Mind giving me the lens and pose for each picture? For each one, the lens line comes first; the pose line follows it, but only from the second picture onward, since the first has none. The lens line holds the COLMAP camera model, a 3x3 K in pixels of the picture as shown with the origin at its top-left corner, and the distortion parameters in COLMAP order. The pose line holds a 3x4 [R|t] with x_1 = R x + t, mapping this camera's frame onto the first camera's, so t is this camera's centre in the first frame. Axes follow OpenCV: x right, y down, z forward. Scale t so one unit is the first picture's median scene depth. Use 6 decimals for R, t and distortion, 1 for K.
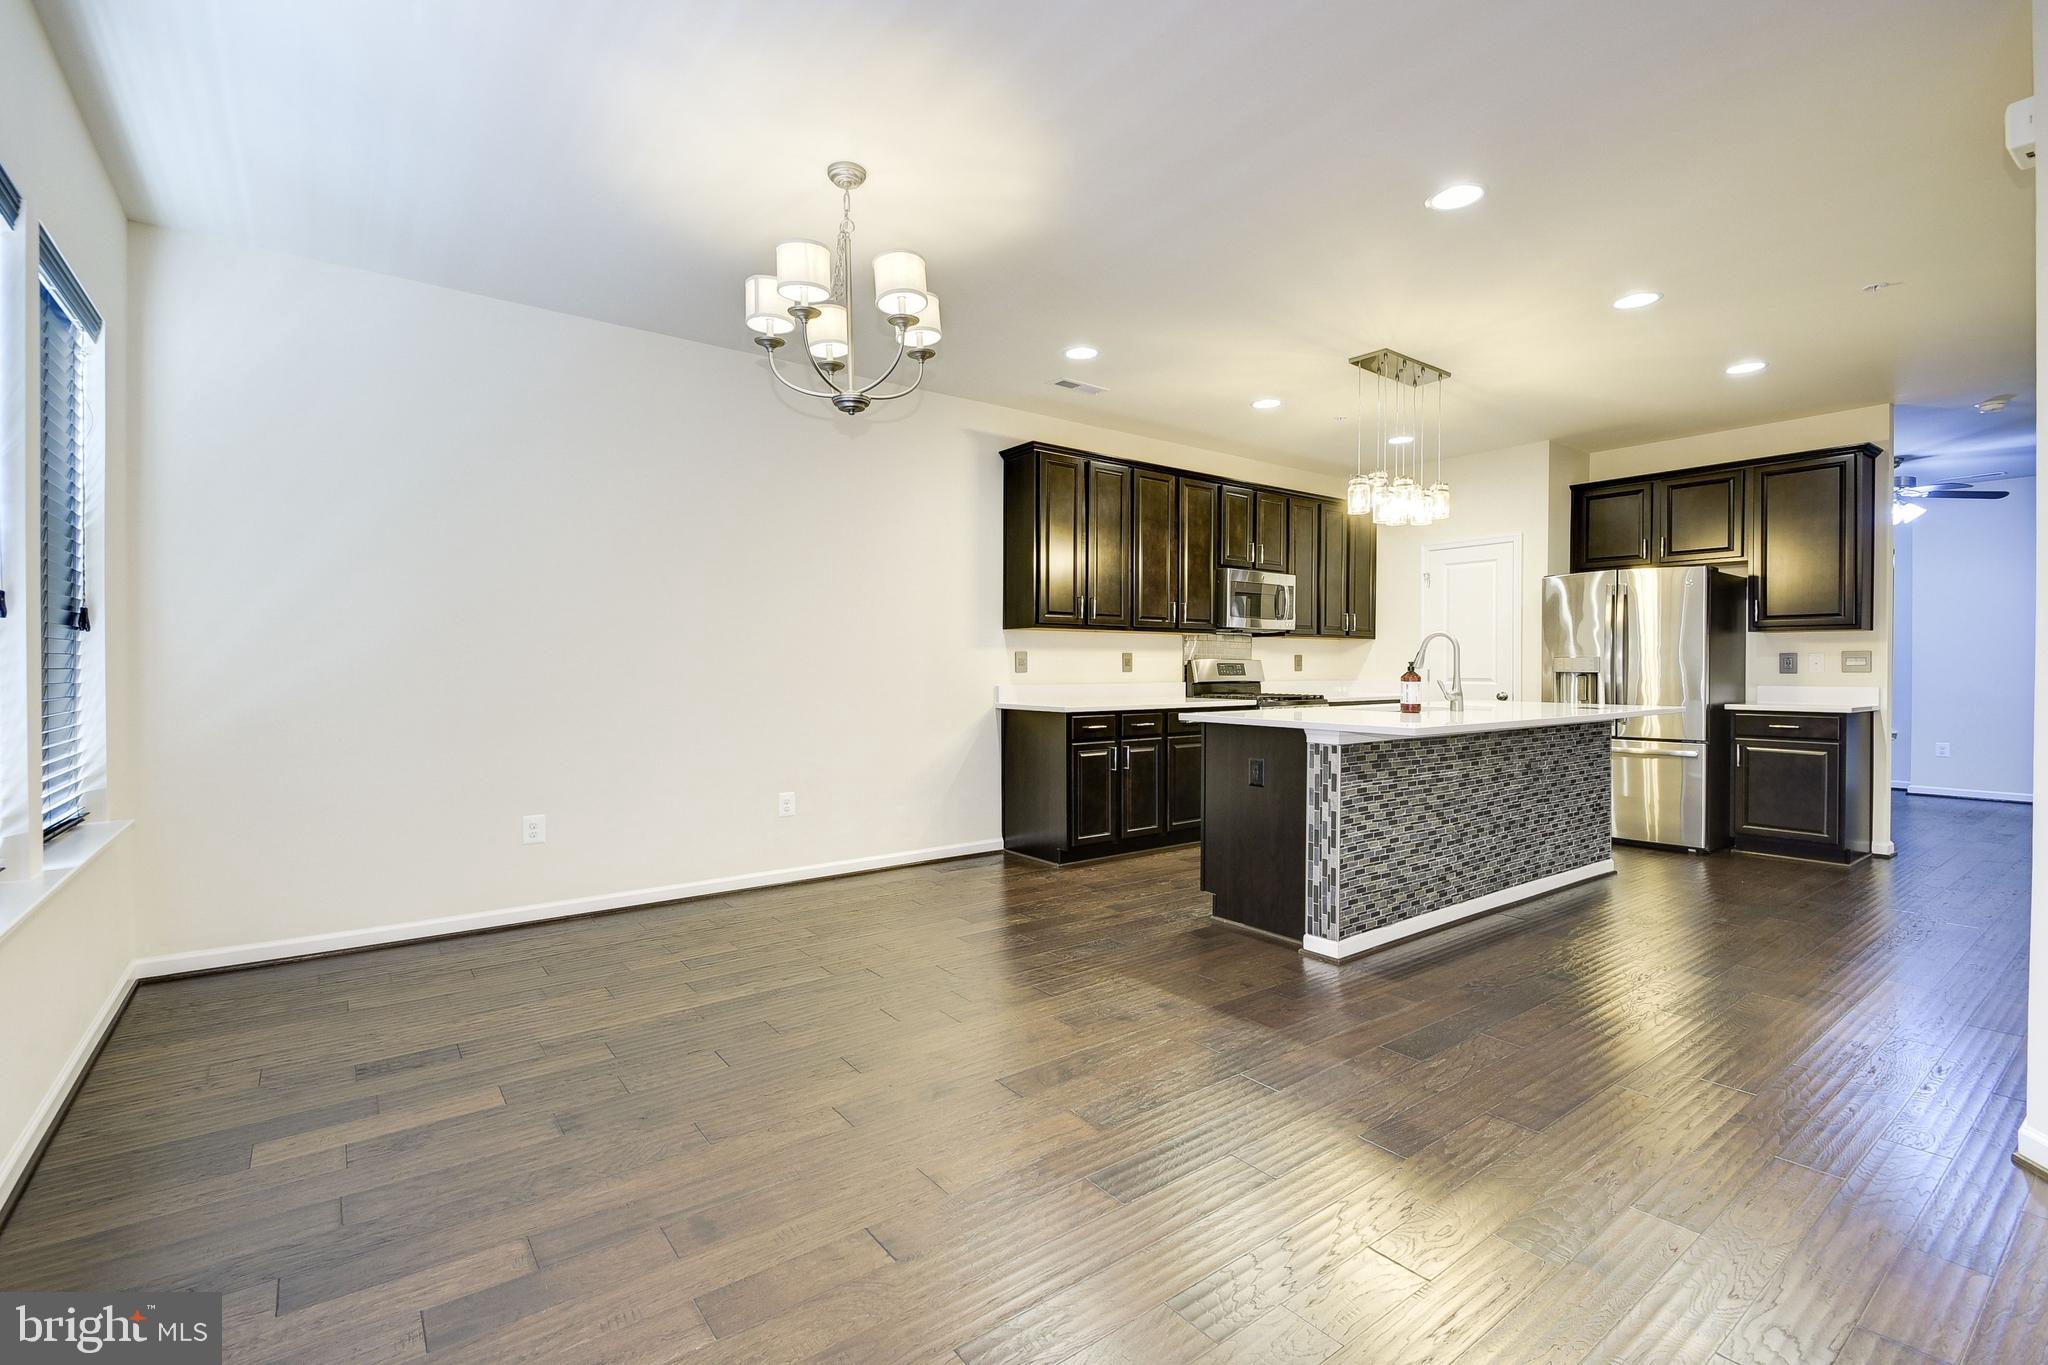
lens RADIAL K [[915.2, 0, 999.3], [0, 915.2, 672.5], [0, 0, 1]] dist [0.028679, -0.014699]
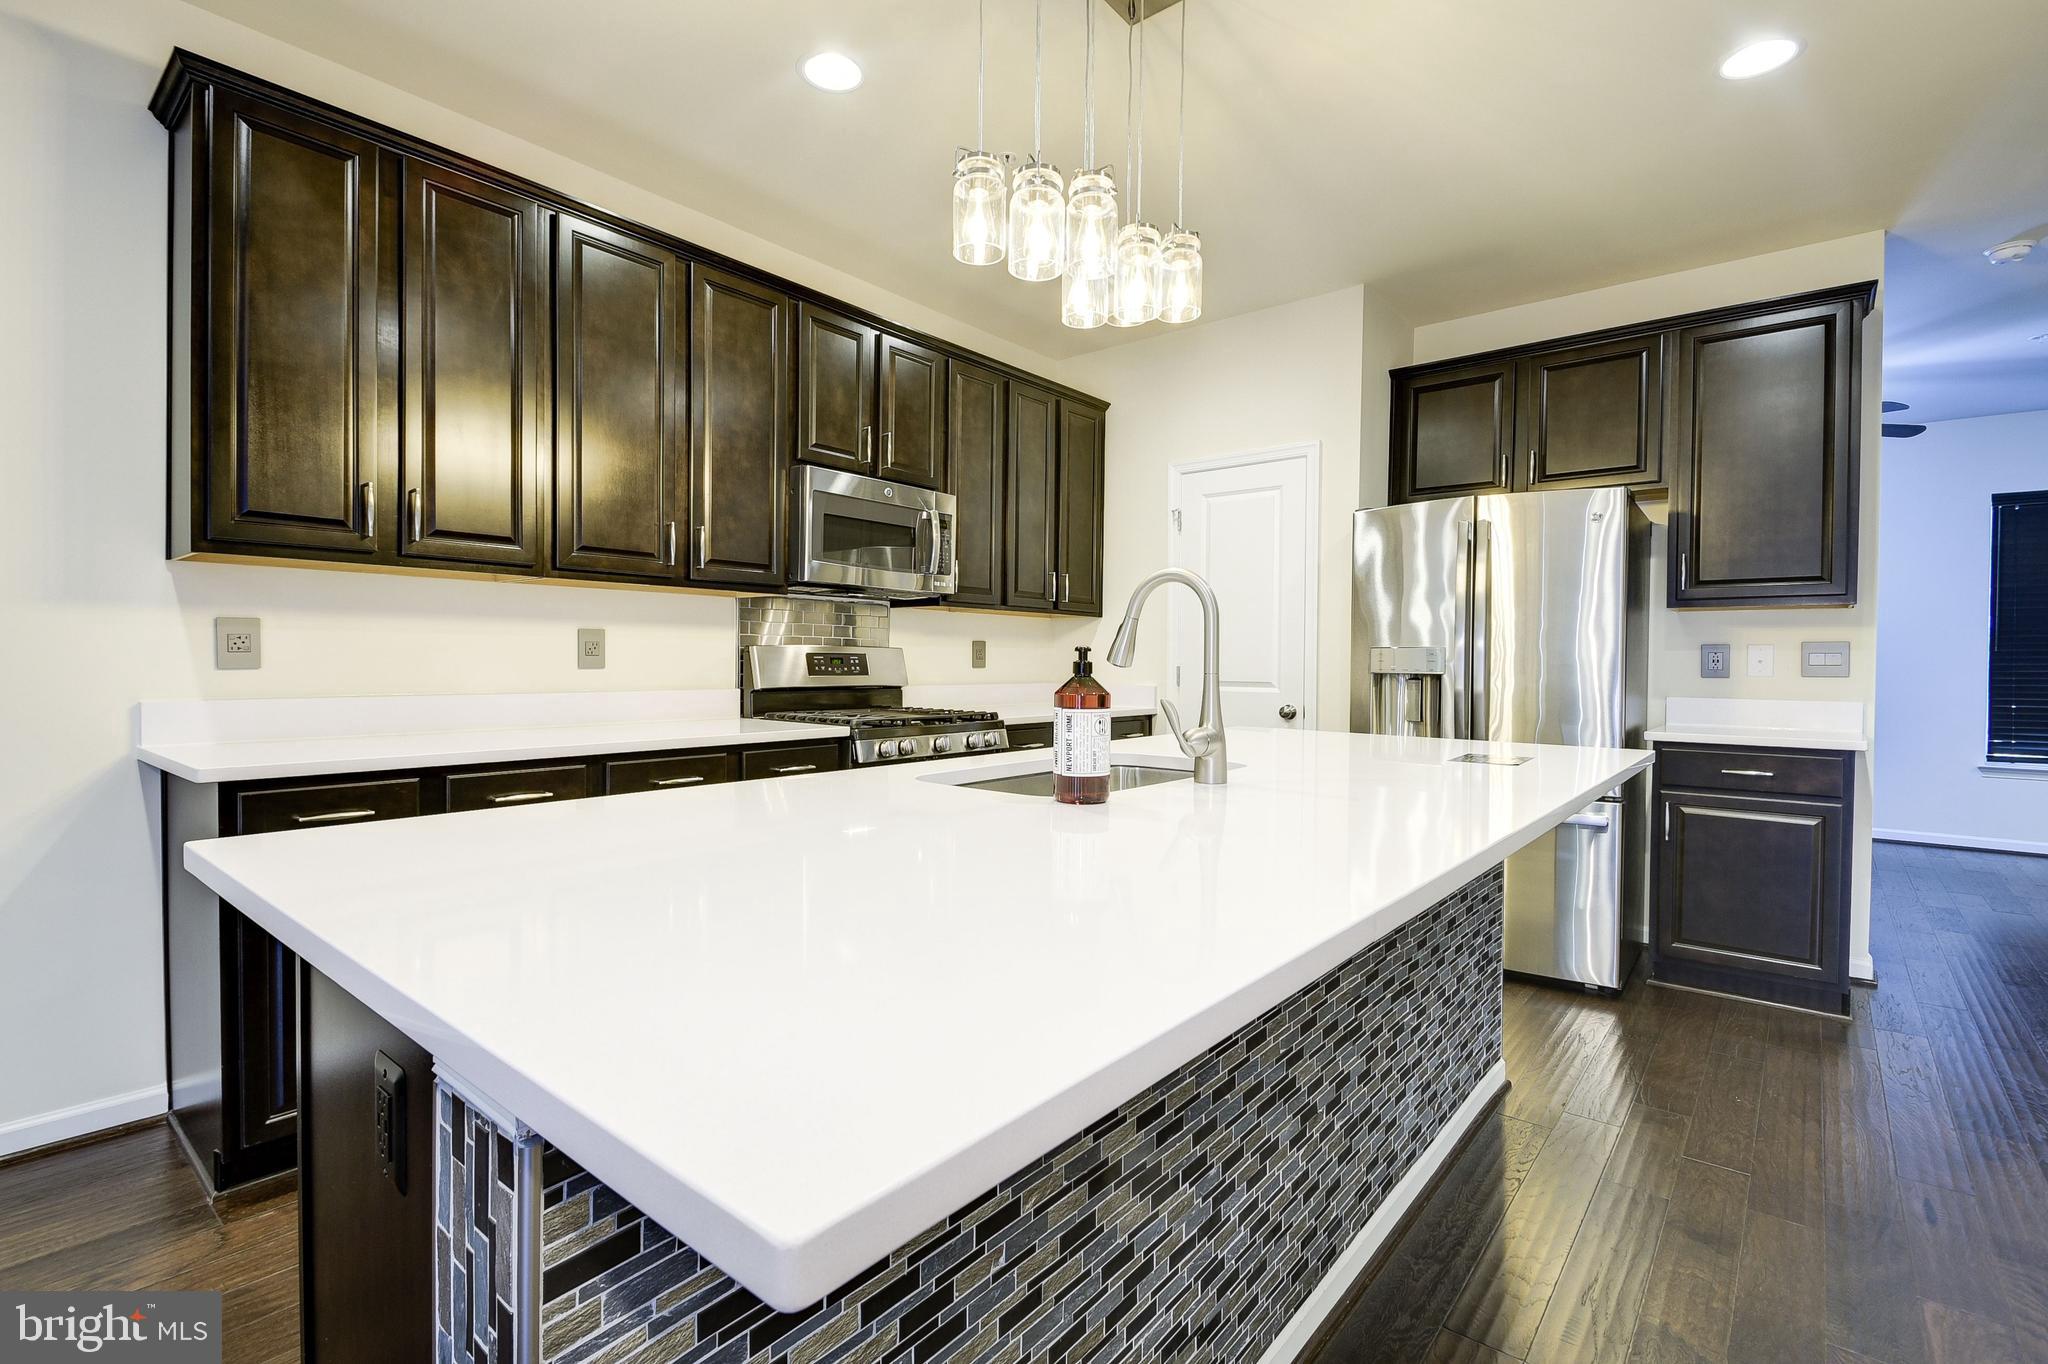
lens RADIAL K [[945.5, 0, 1005.0], [0, 945.5, 670.4], [0, 0, 1]] dist [0.013976, 0.000316]
pose [[0.973359, 0.005595, 0.229220, 0.238670], [-0.006814, 0.999967, 0.004527, -0.003277], [-0.229187, -0.005968, 0.973364, 0.470471]]
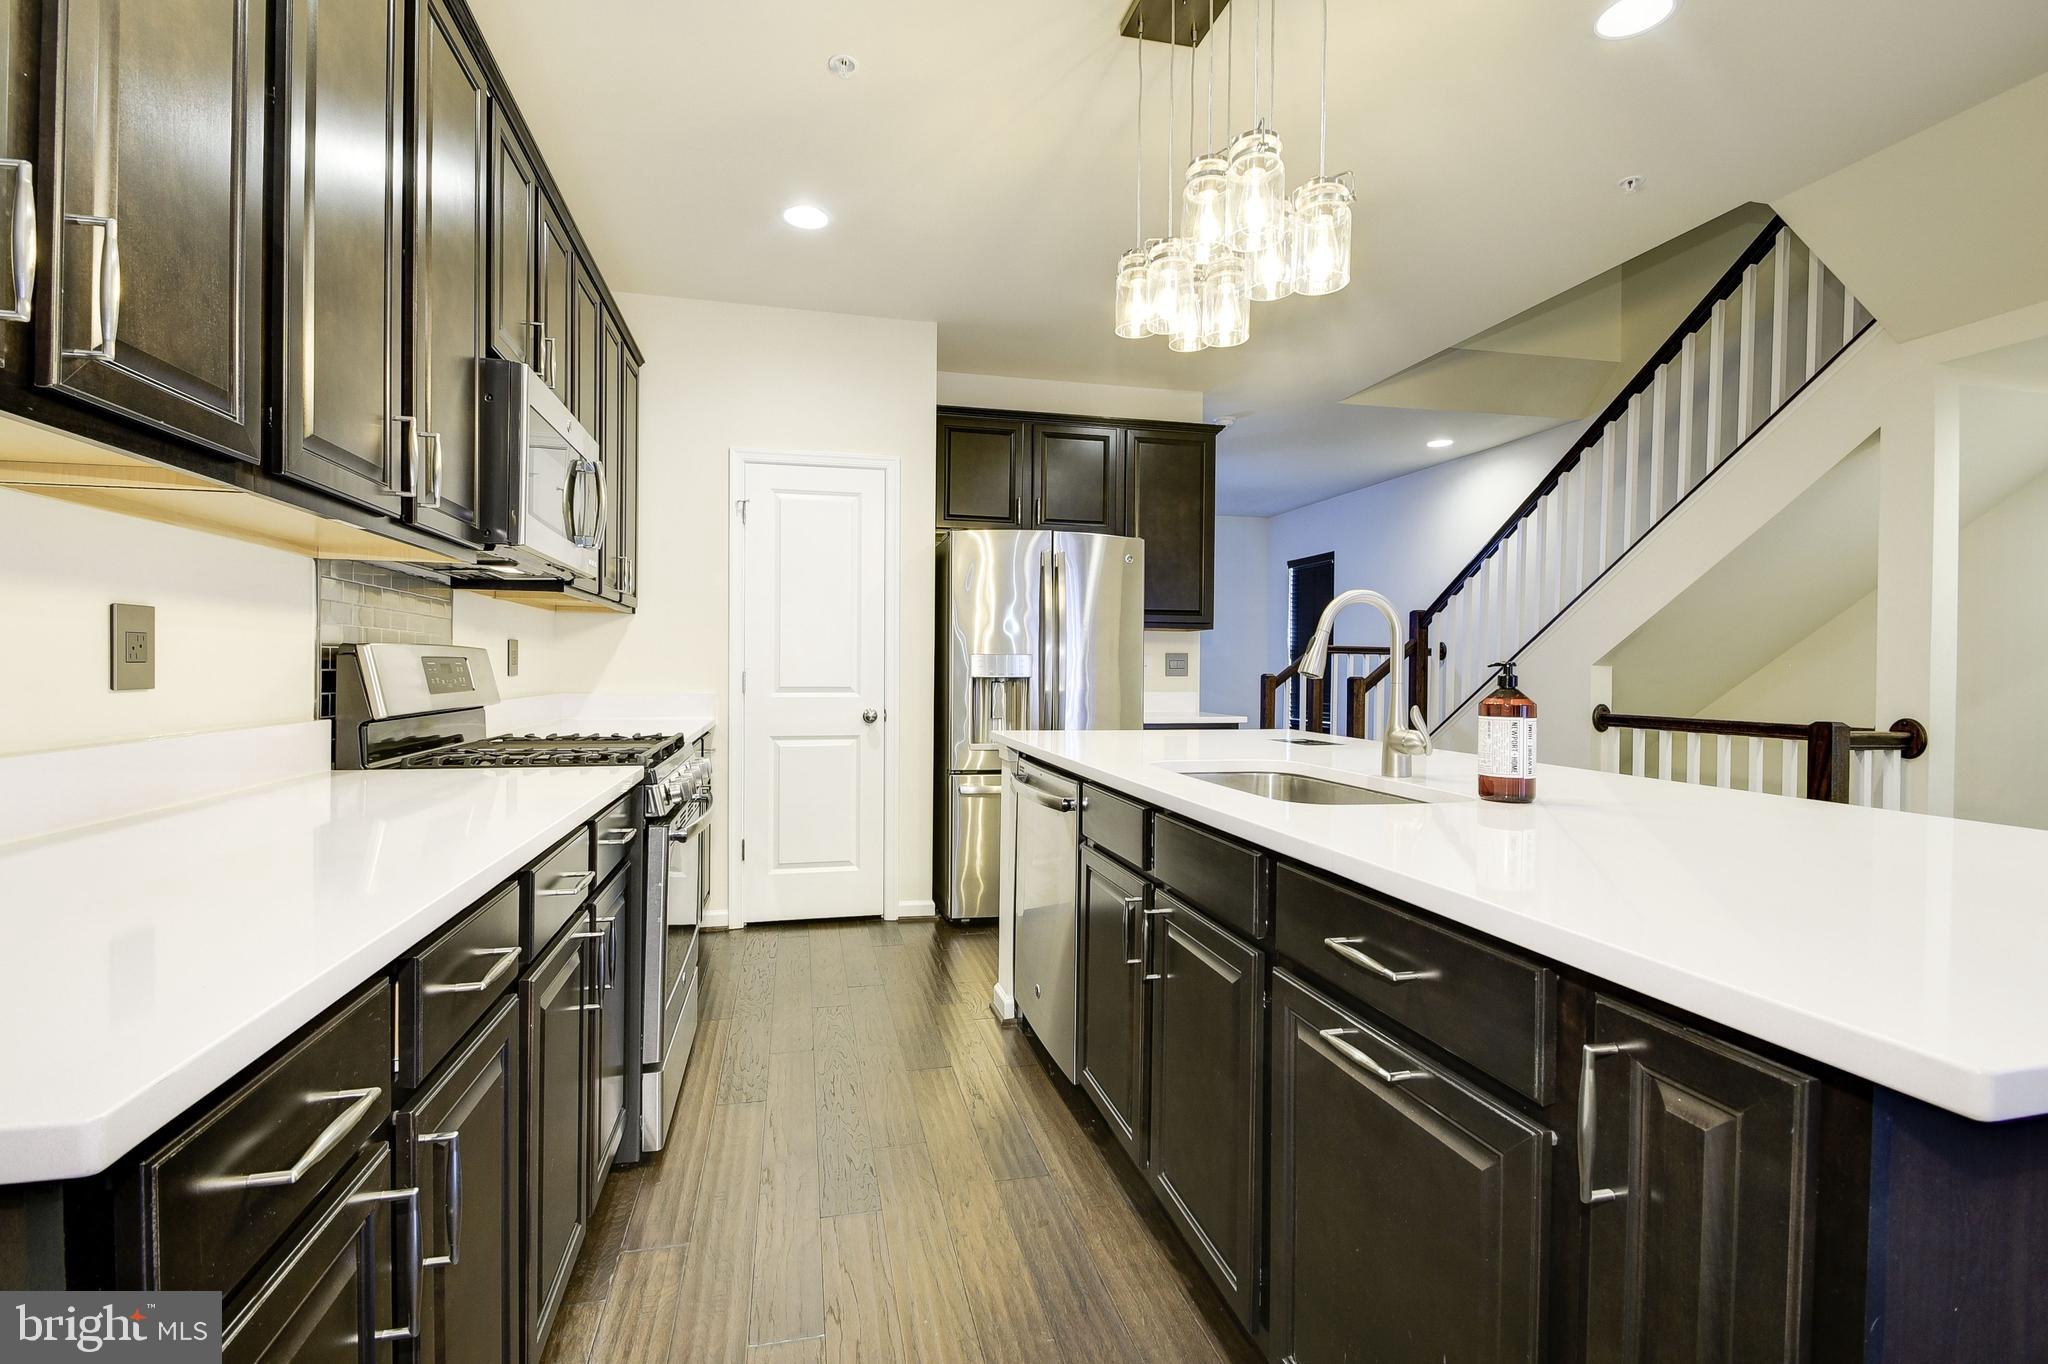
lens RADIAL K [[915.2, 0, 999.3], [0, 915.2, 672.0], [0, 0, 1]] dist [0.028679, -0.014699]
pose [[0.407073, -0.001739, 0.913394, 0.019730], [-0.001911, 0.999994, 0.002756, -0.005930], [-0.913394, -0.002868, 0.407067, 0.718765]]
